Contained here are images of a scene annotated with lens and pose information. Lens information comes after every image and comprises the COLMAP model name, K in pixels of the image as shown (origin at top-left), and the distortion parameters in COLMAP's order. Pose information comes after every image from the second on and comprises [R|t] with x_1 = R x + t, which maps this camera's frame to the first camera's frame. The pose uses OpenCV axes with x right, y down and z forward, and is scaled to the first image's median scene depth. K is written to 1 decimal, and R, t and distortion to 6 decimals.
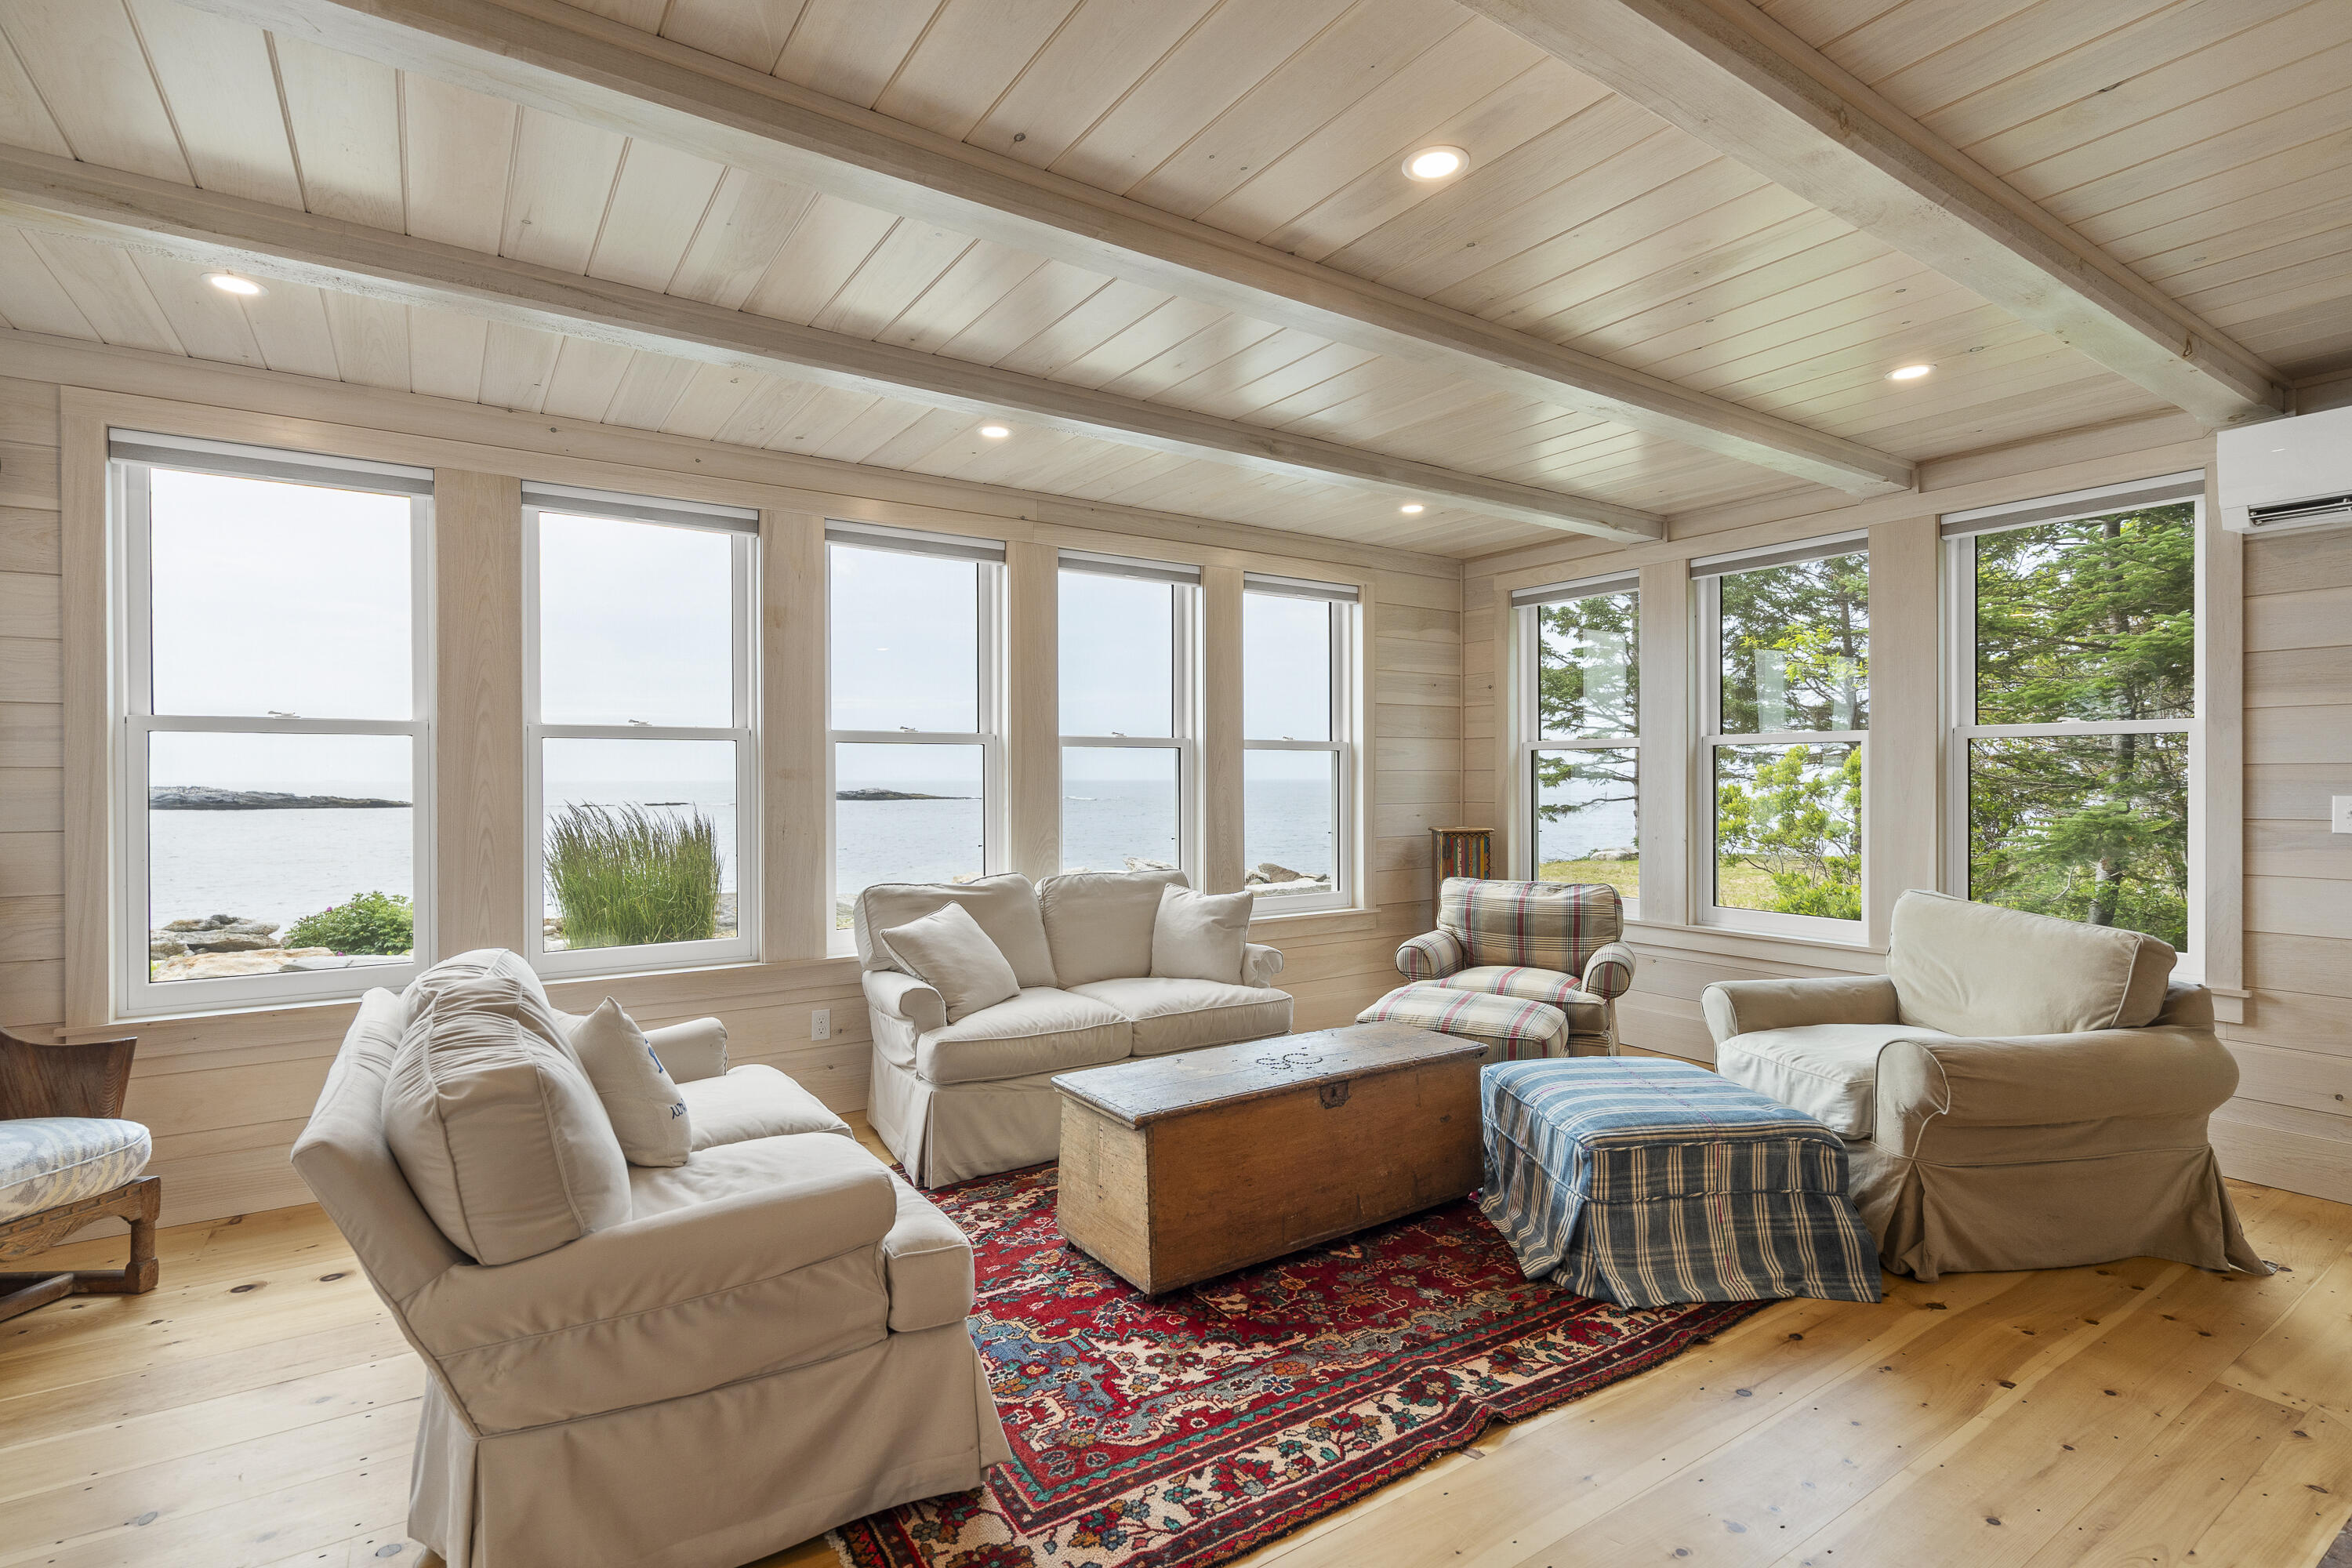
lens RADIAL K [[1102.1, 0, 1169.2], [0, 1102.1, 785.1], [0, 0, 1]] dist [-0.001721, 0.001374]
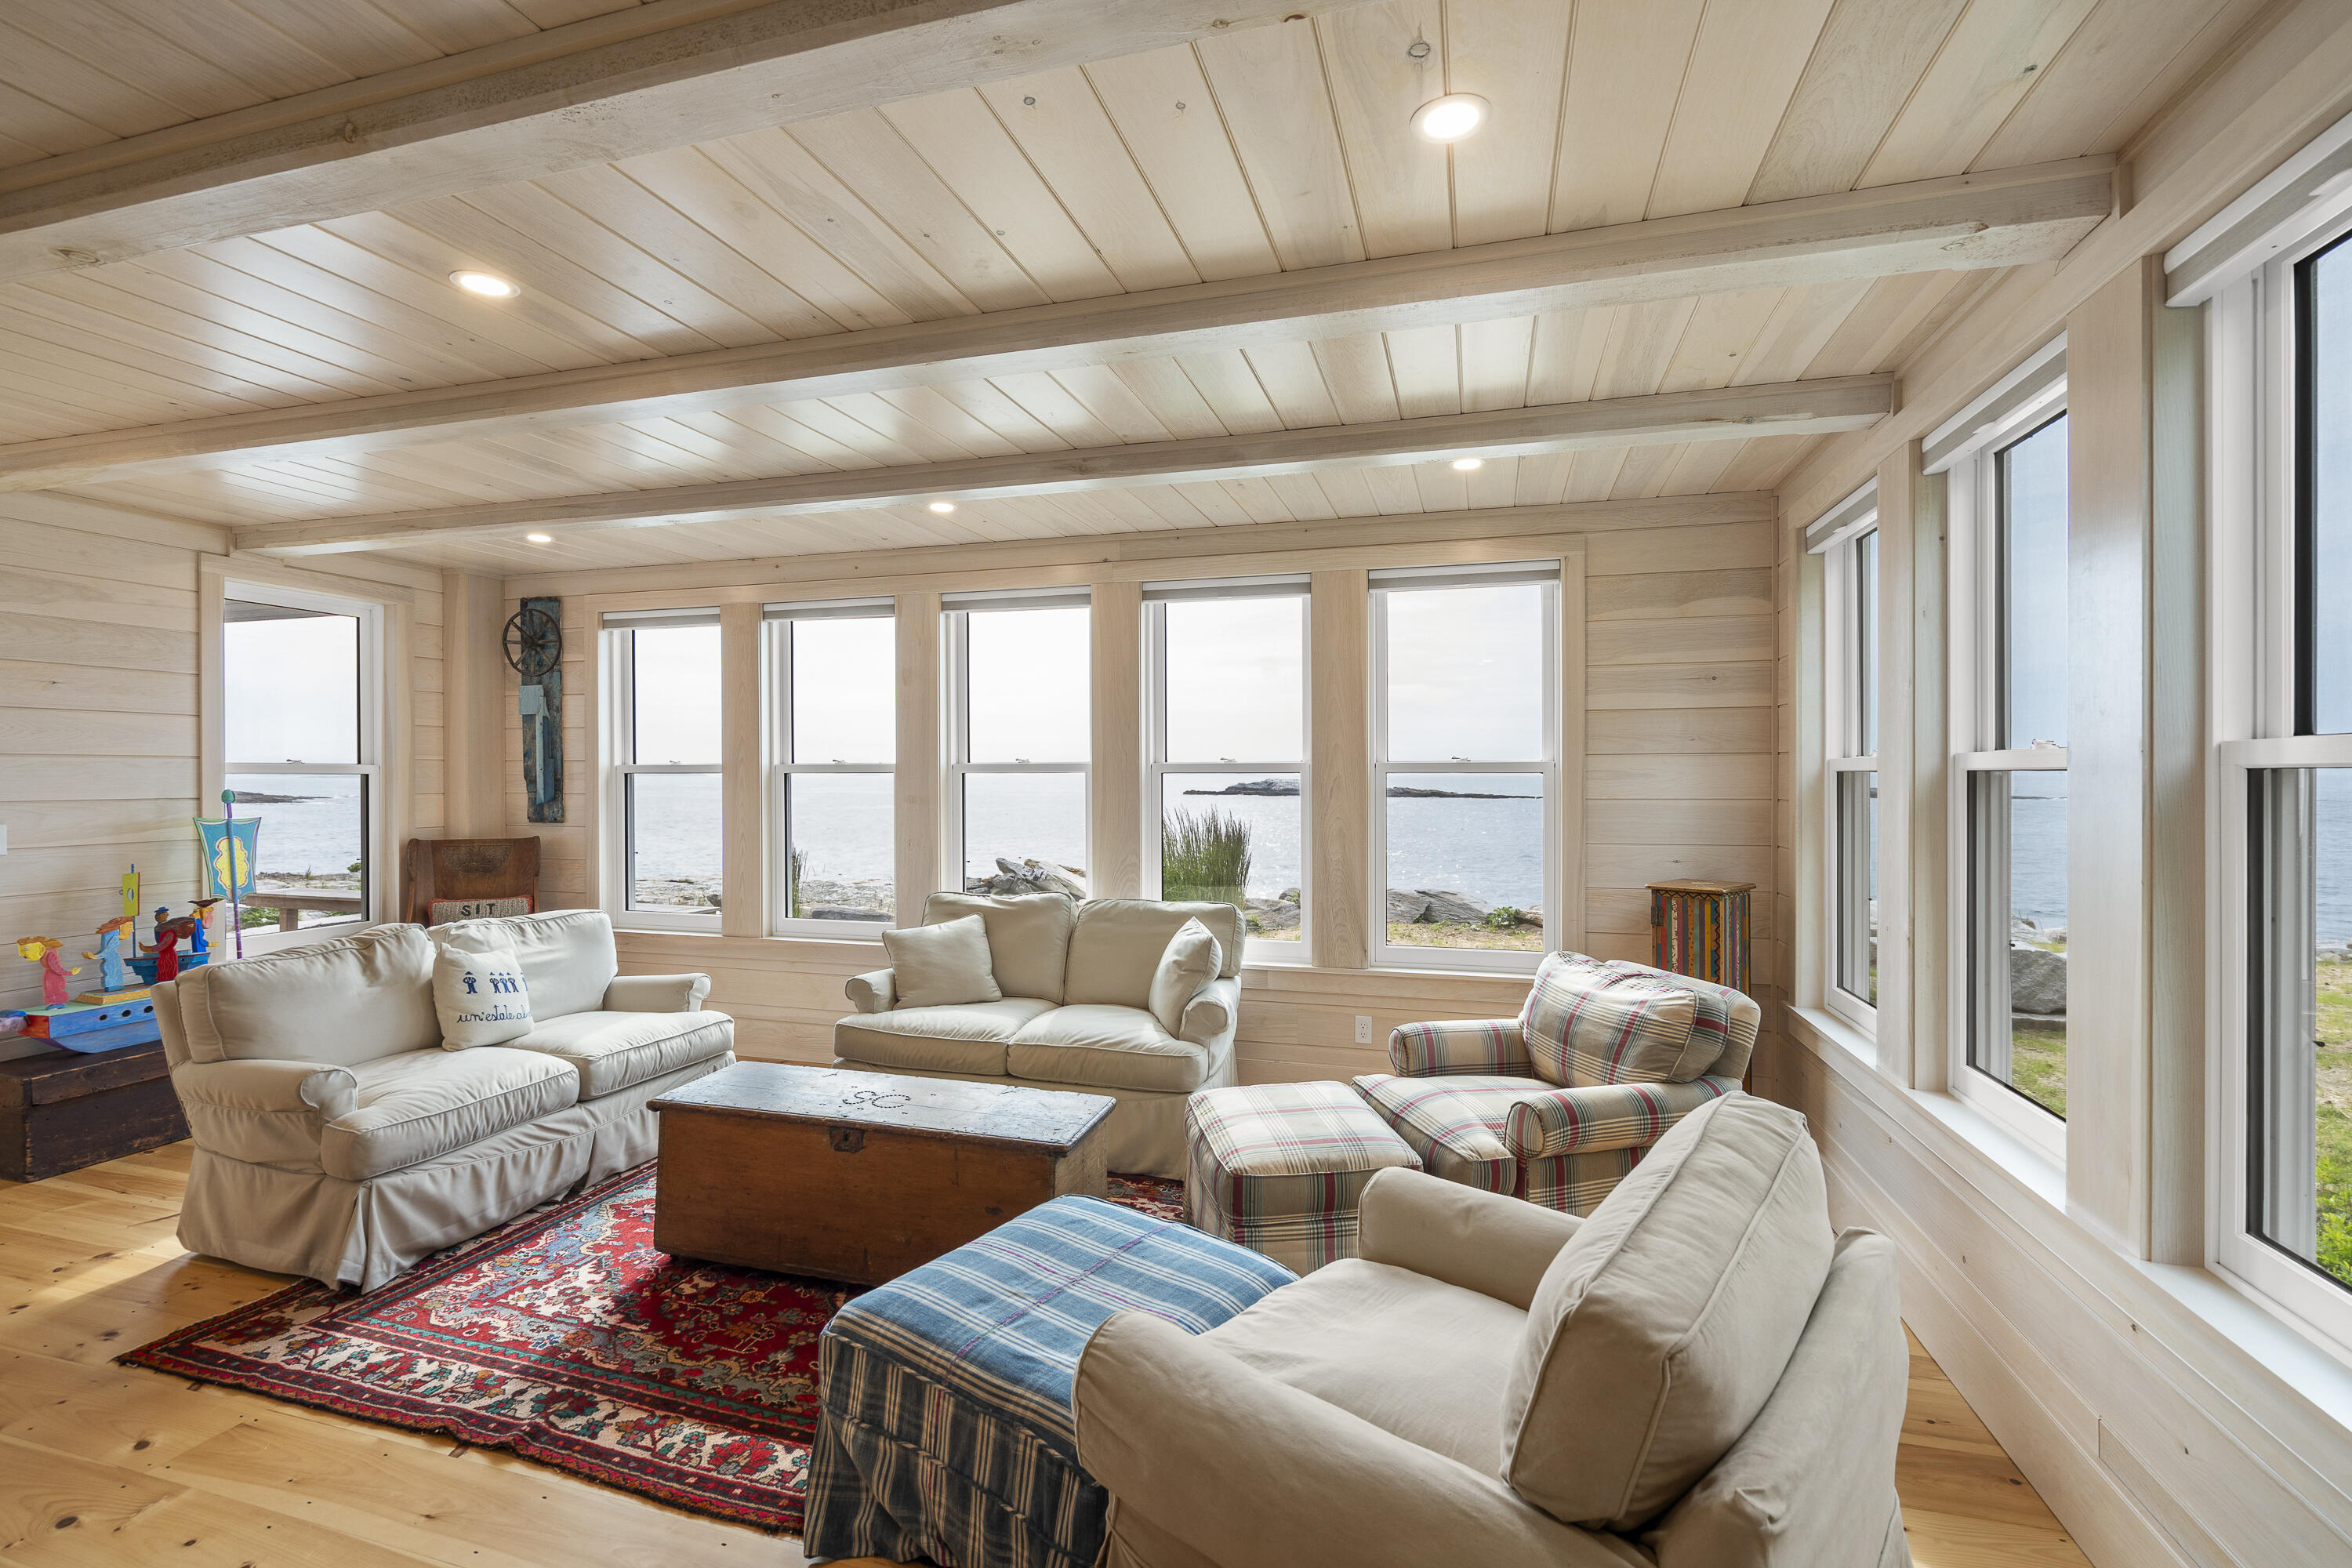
lens RADIAL K [[1054.1, 0, 1168.7], [0, 1054.1, 784.2], [0, 0, 1]] dist [-0.006943, 0.003172]
pose [[0.640811, 0.008595, -0.767650, 0.927550], [-0.005891, 0.999963, 0.006279, -0.043777], [0.767676, 0.000498, 0.640838, 0.527456]]
